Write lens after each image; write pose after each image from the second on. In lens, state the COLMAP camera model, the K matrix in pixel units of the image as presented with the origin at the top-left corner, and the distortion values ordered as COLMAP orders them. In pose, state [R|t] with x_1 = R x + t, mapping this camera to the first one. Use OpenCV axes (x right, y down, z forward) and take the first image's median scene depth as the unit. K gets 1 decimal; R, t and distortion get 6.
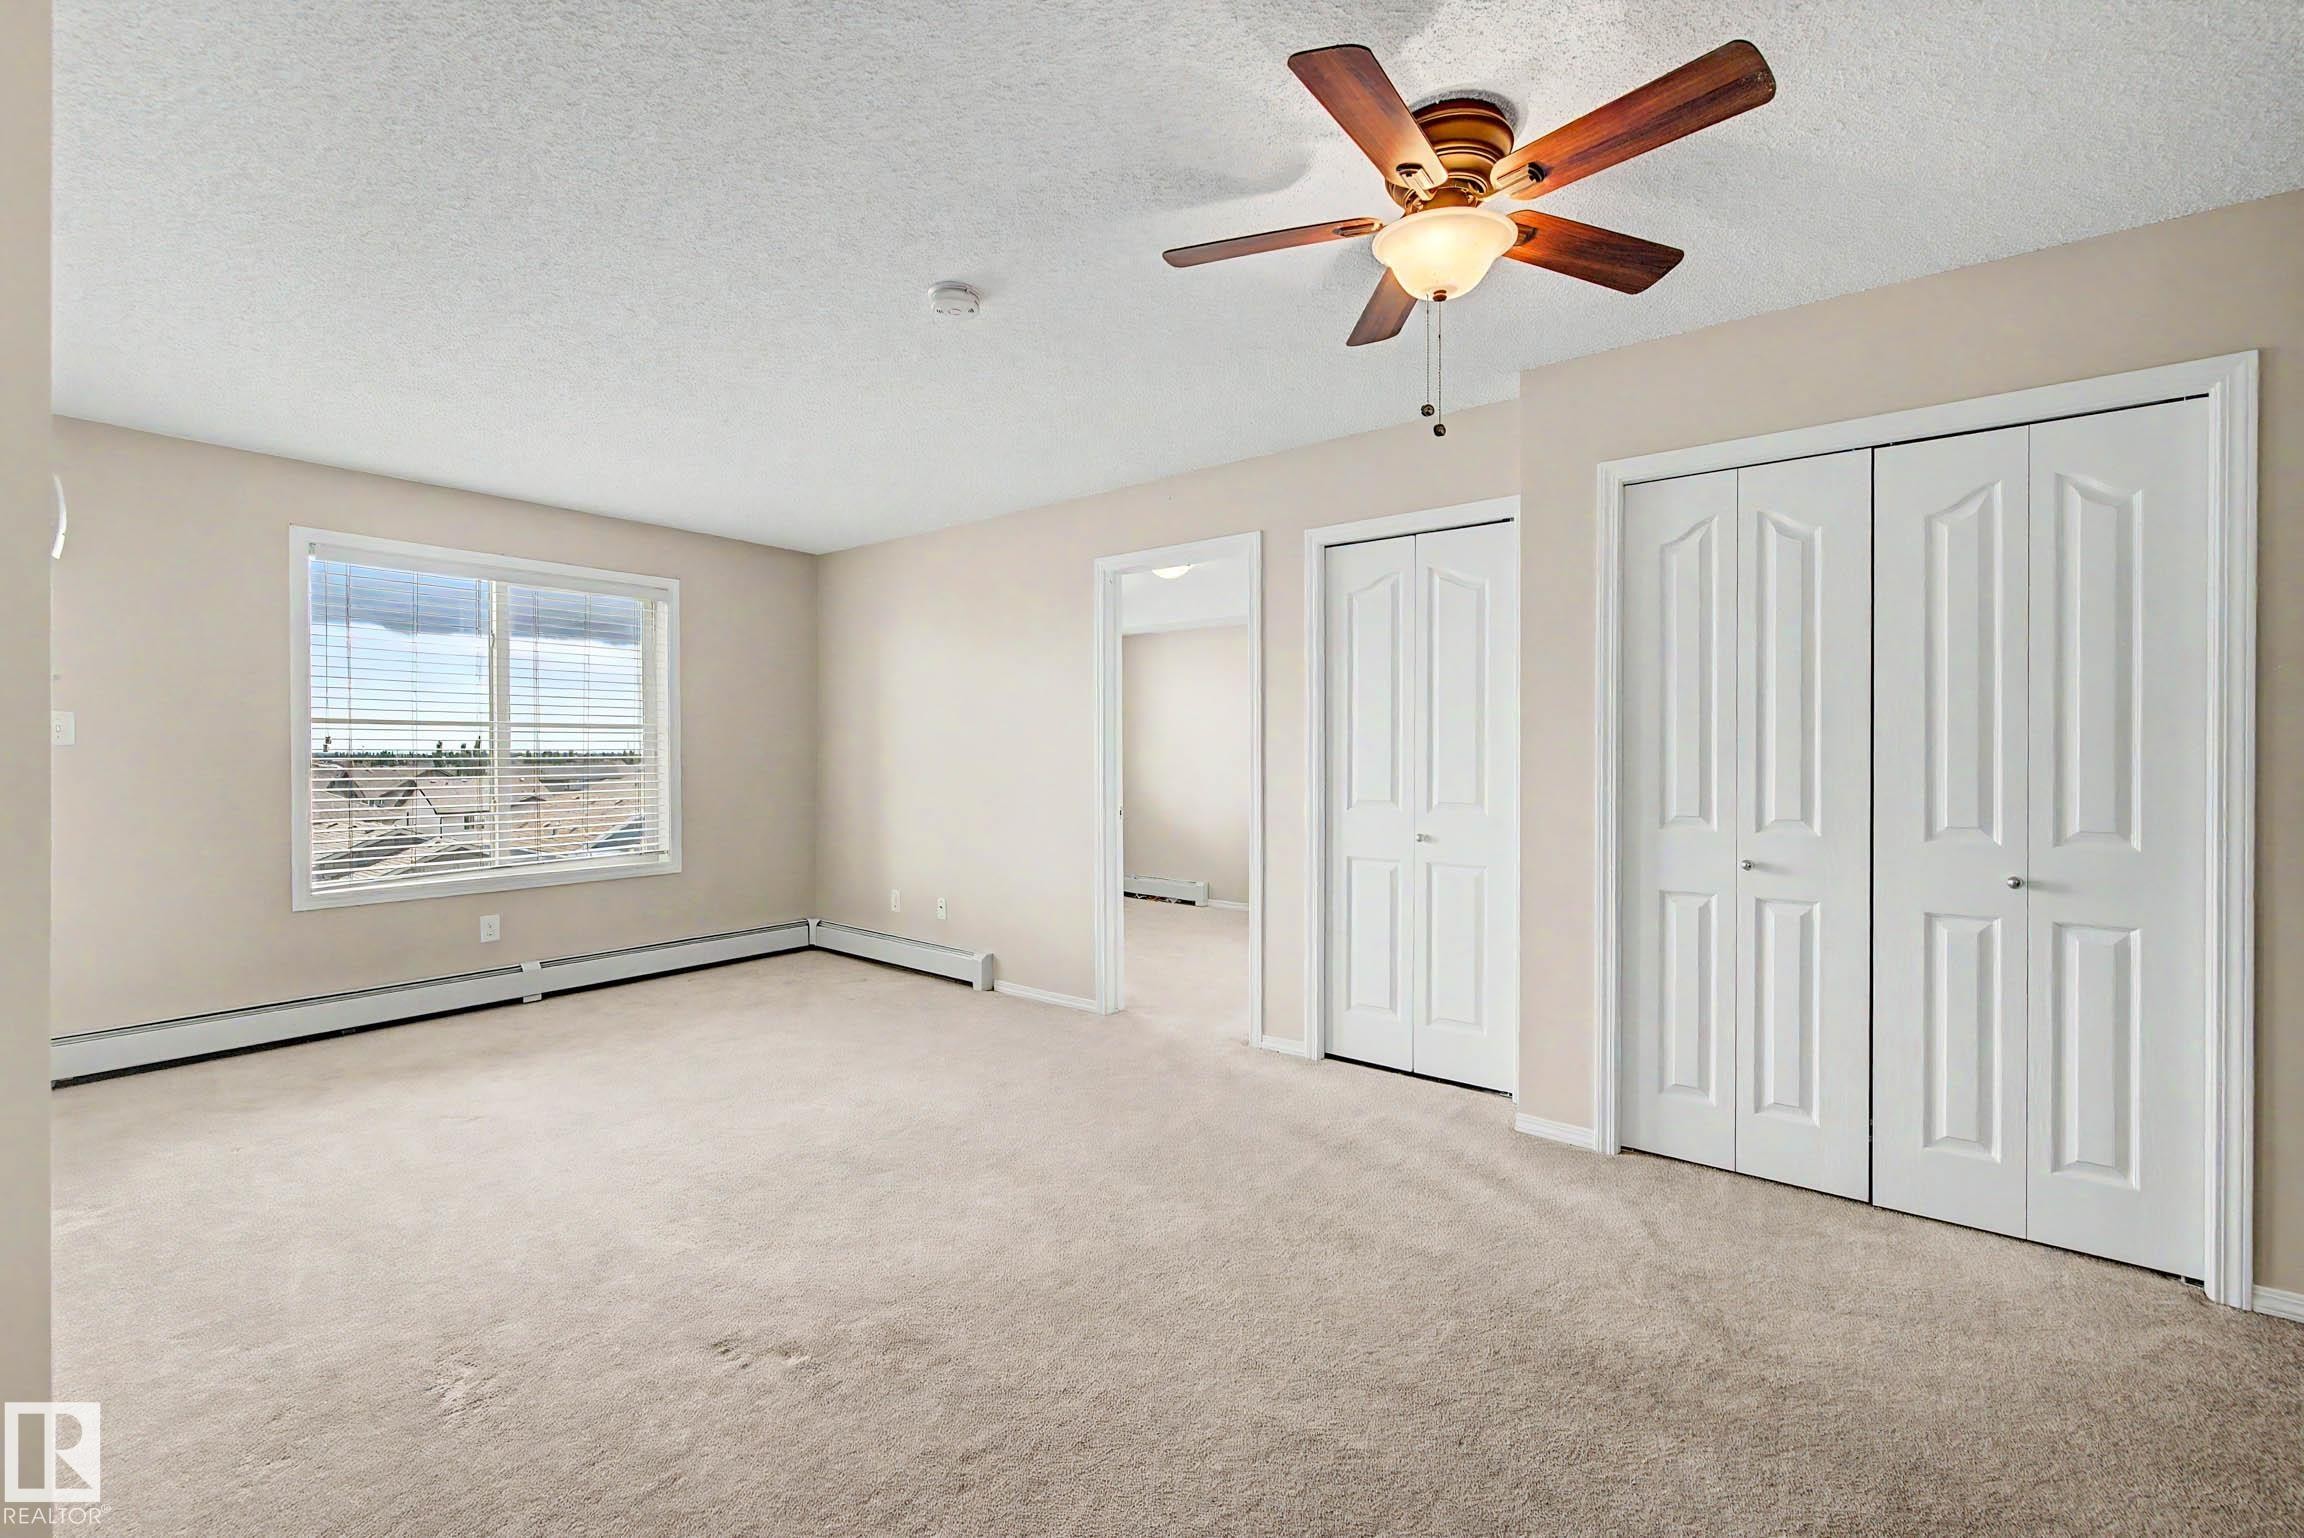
lens RADIAL K [[987.9, 0, 1147.7], [0, 987.9, 766.4], [0, 0, 1]] dist [-0.002258, -0.000746]
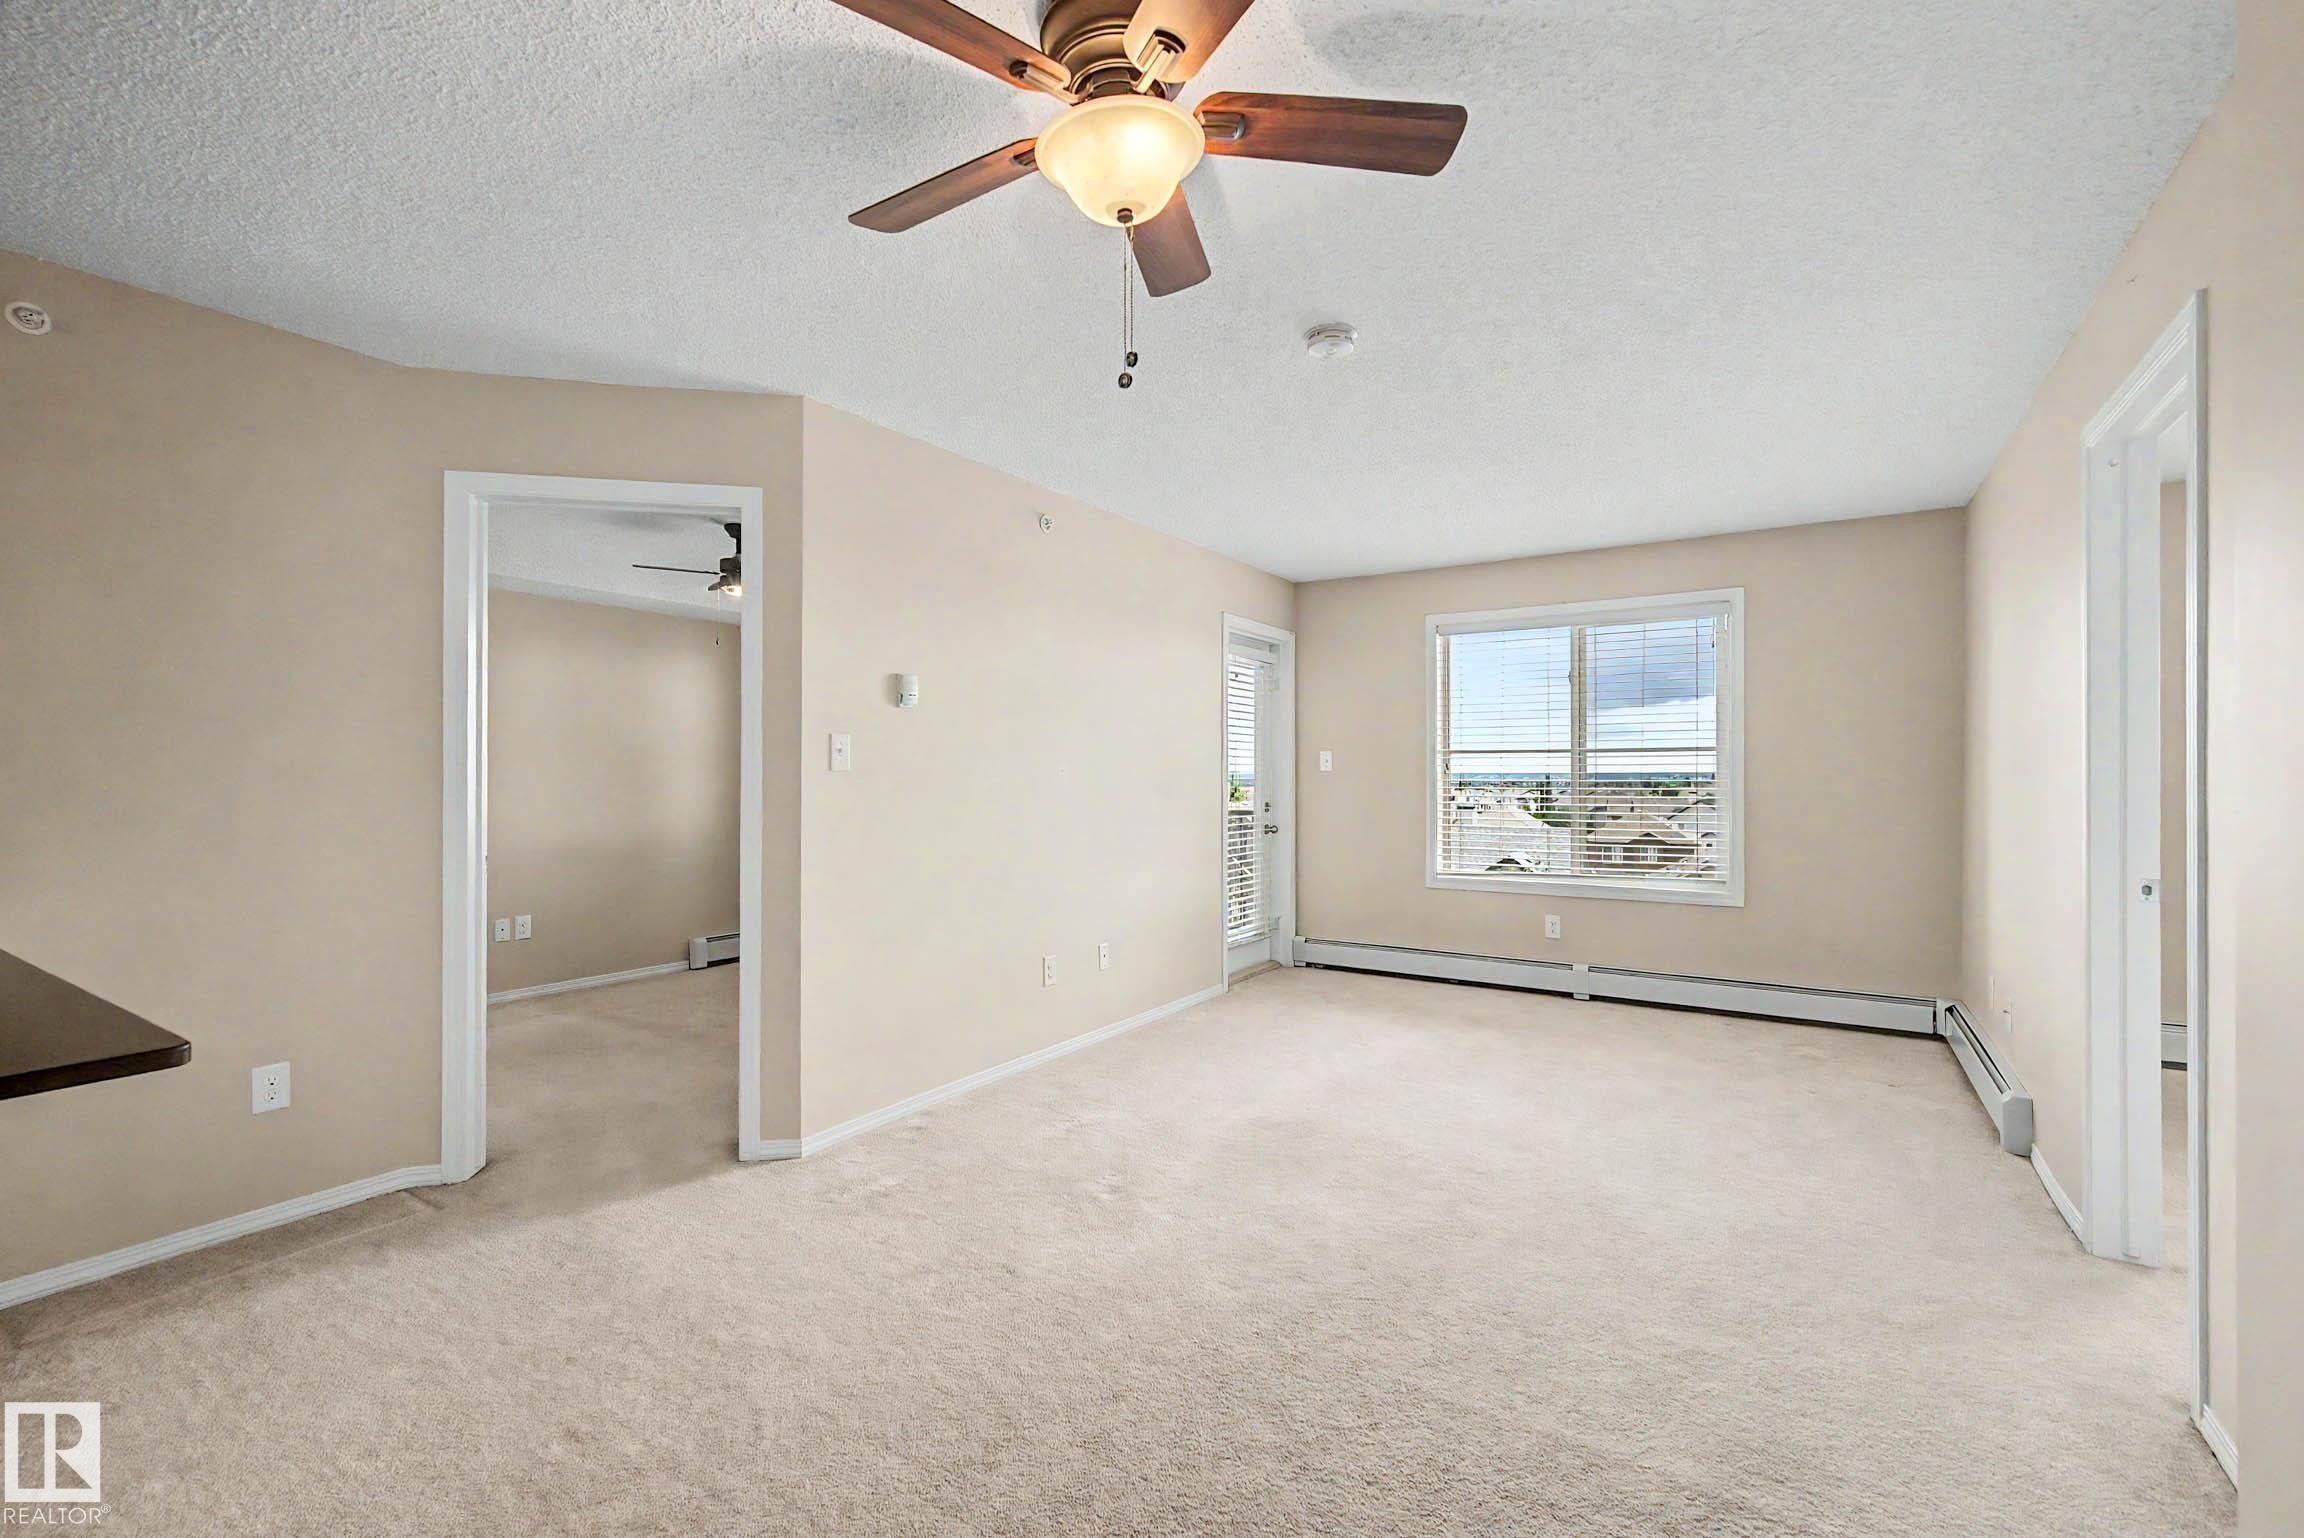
lens RADIAL K [[987.9, 0, 1147.7], [0, 987.9, 766.4], [0, 0, 1]] dist [-0.002258, -0.000746]
pose [[0.057208, -0.007085, -0.998337, 0.464502], [-0.014956, 0.999857, -0.007953, -0.008337], [0.998250, 0.015386, 0.057094, 0.444151]]
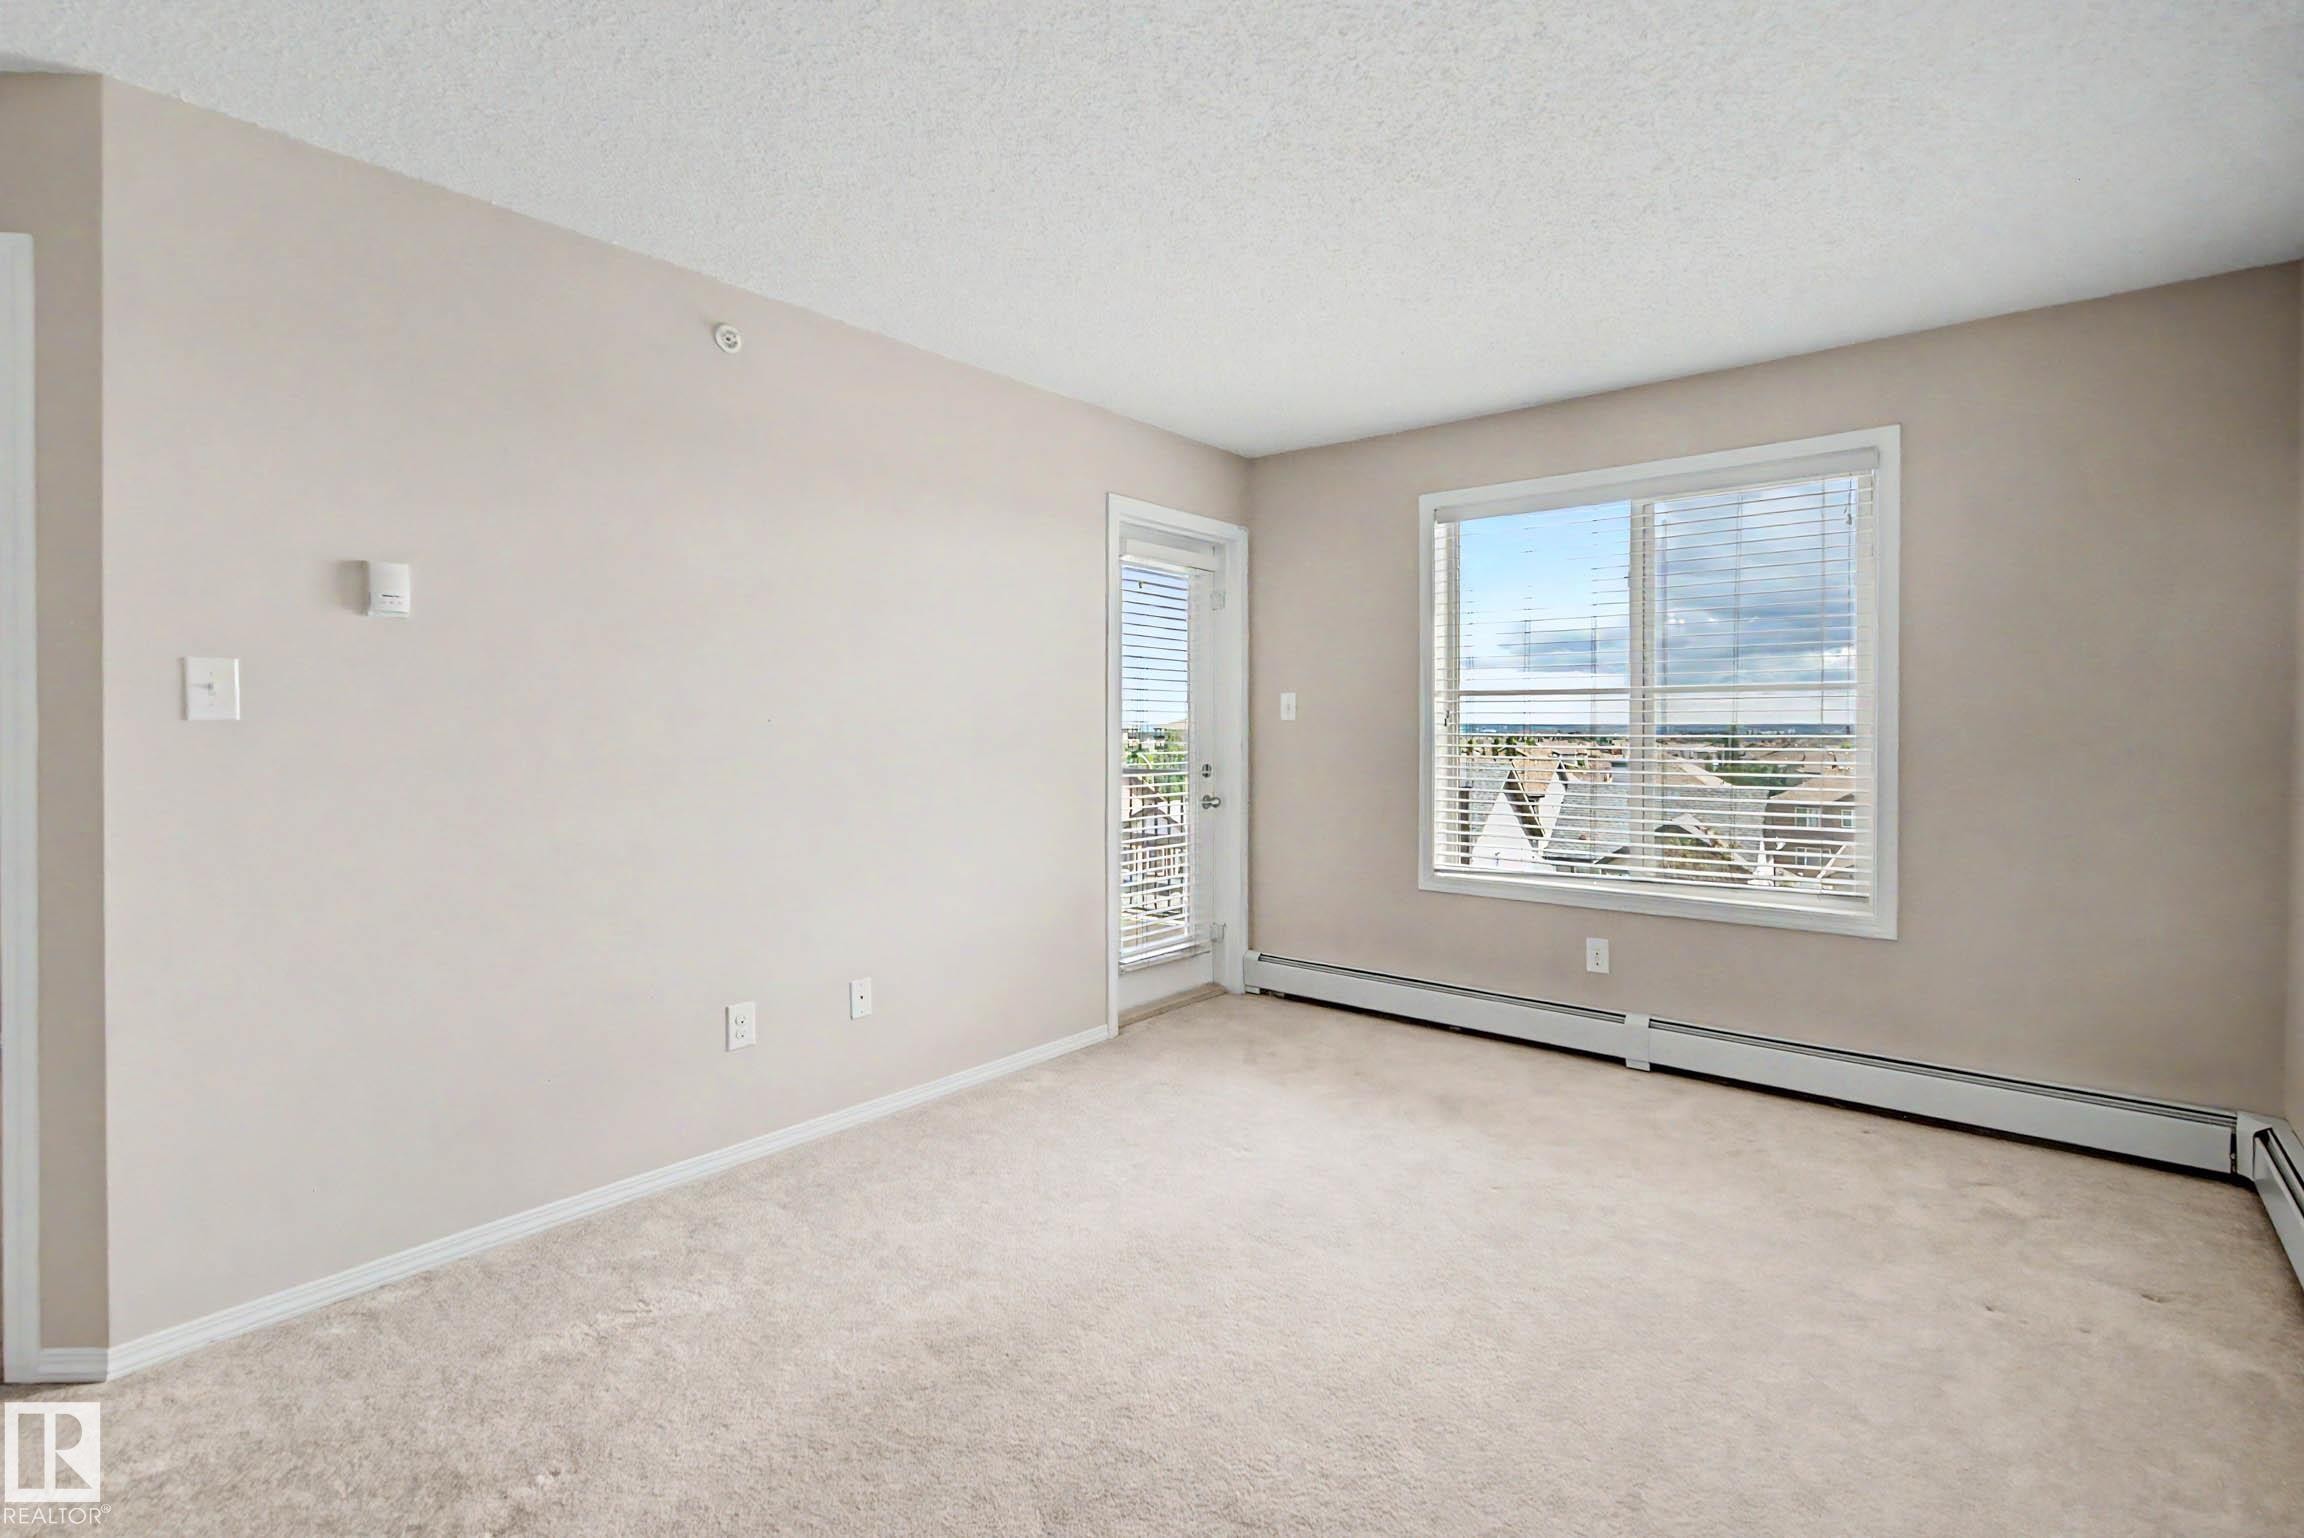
lens RADIAL K [[1094.2, 0, 1146.9], [0, 1094.2, 725.8], [0, 0, 1]] dist [0.002515, -0.000962]
pose [[-0.047828, 0.002556, -0.998852, 0.203755], [-0.016329, 0.999861, 0.003341, -0.012754], [0.998722, 0.016470, -0.047780, 0.672896]]
